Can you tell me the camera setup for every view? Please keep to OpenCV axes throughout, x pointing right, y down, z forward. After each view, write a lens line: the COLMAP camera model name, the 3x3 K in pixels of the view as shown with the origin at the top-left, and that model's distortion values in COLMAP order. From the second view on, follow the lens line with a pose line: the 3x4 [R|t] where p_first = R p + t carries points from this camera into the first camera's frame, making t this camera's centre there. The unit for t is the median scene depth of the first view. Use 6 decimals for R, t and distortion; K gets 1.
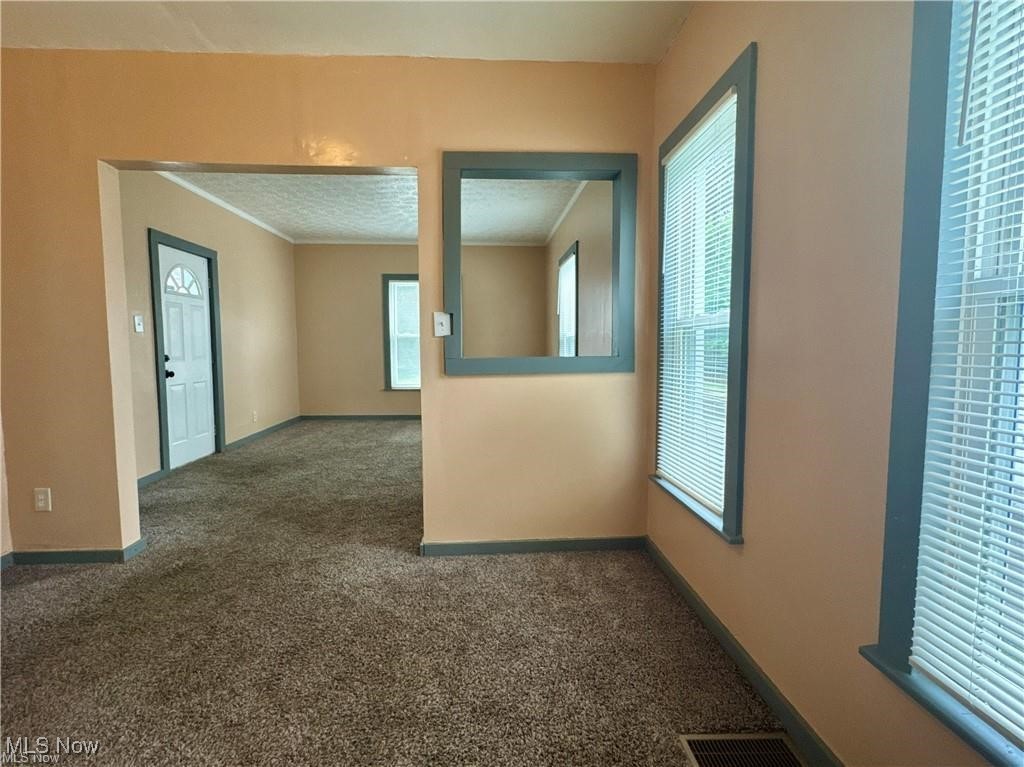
lens RADIAL K [[461.4, 0, 511.2], [0, 461.4, 385.3], [0, 0, 1]] dist [-0.002086, 0.000122]
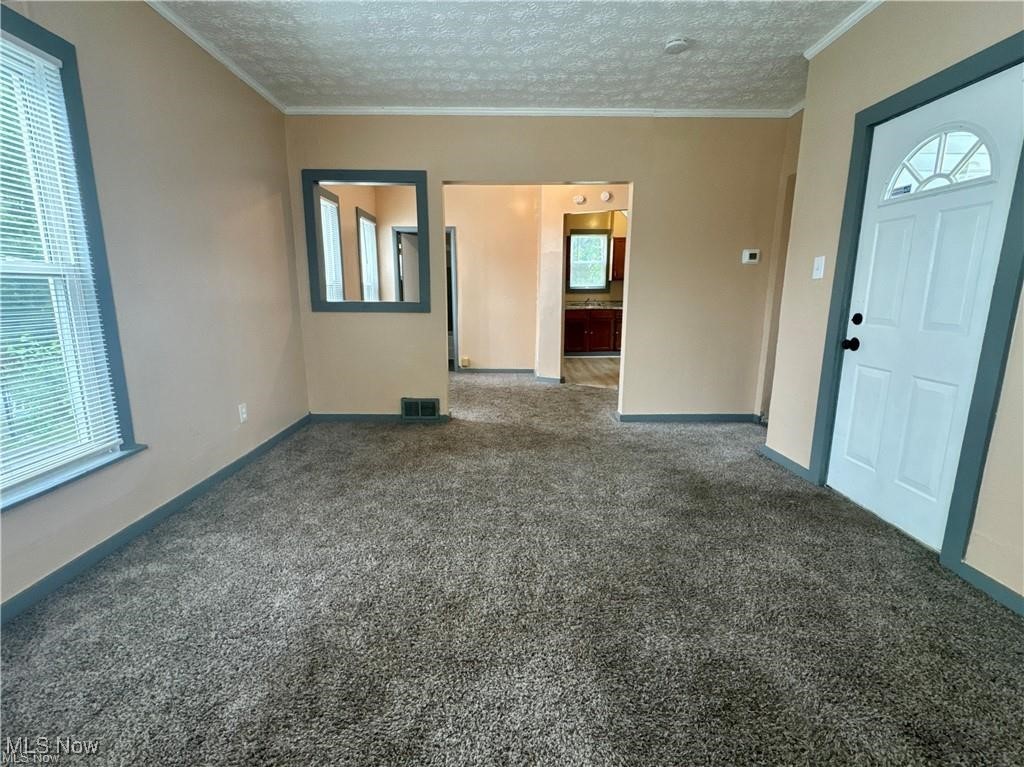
lens RADIAL K [[461.4, 0, 513.8], [0, 461.4, 384.4], [0, 0, 1]] dist [-0.002086, 0.000122]
pose [[-0.999336, -0.017354, 0.032049, -0.298148], [-0.007914, 0.961697, 0.274001, -0.135993], [-0.035576, 0.273565, -0.961195, 1.594610]]
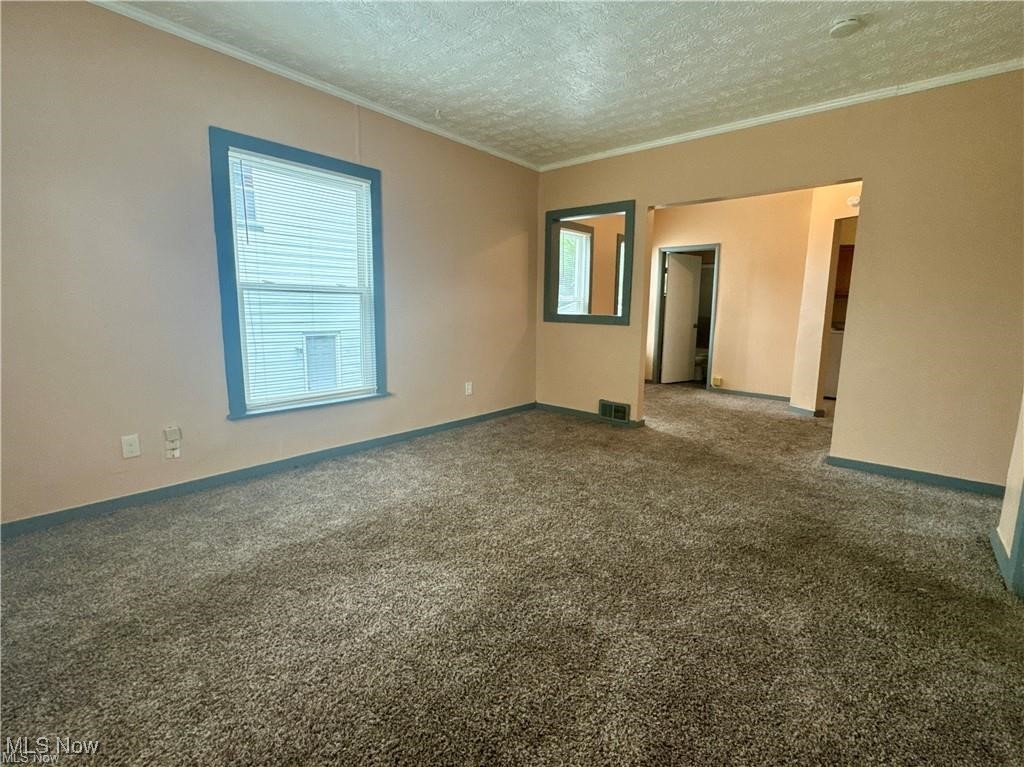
lens RADIAL K [[461.4, 0, 520.0], [0, 461.4, 380.2], [0, 0, 1]] dist [-0.002086, 0.000122]
pose [[-0.739465, -0.124425, 0.661597, -0.604076], [0.031562, 0.975282, 0.218697, -0.132197], [-0.672455, 0.182600, -0.717260, 1.586904]]
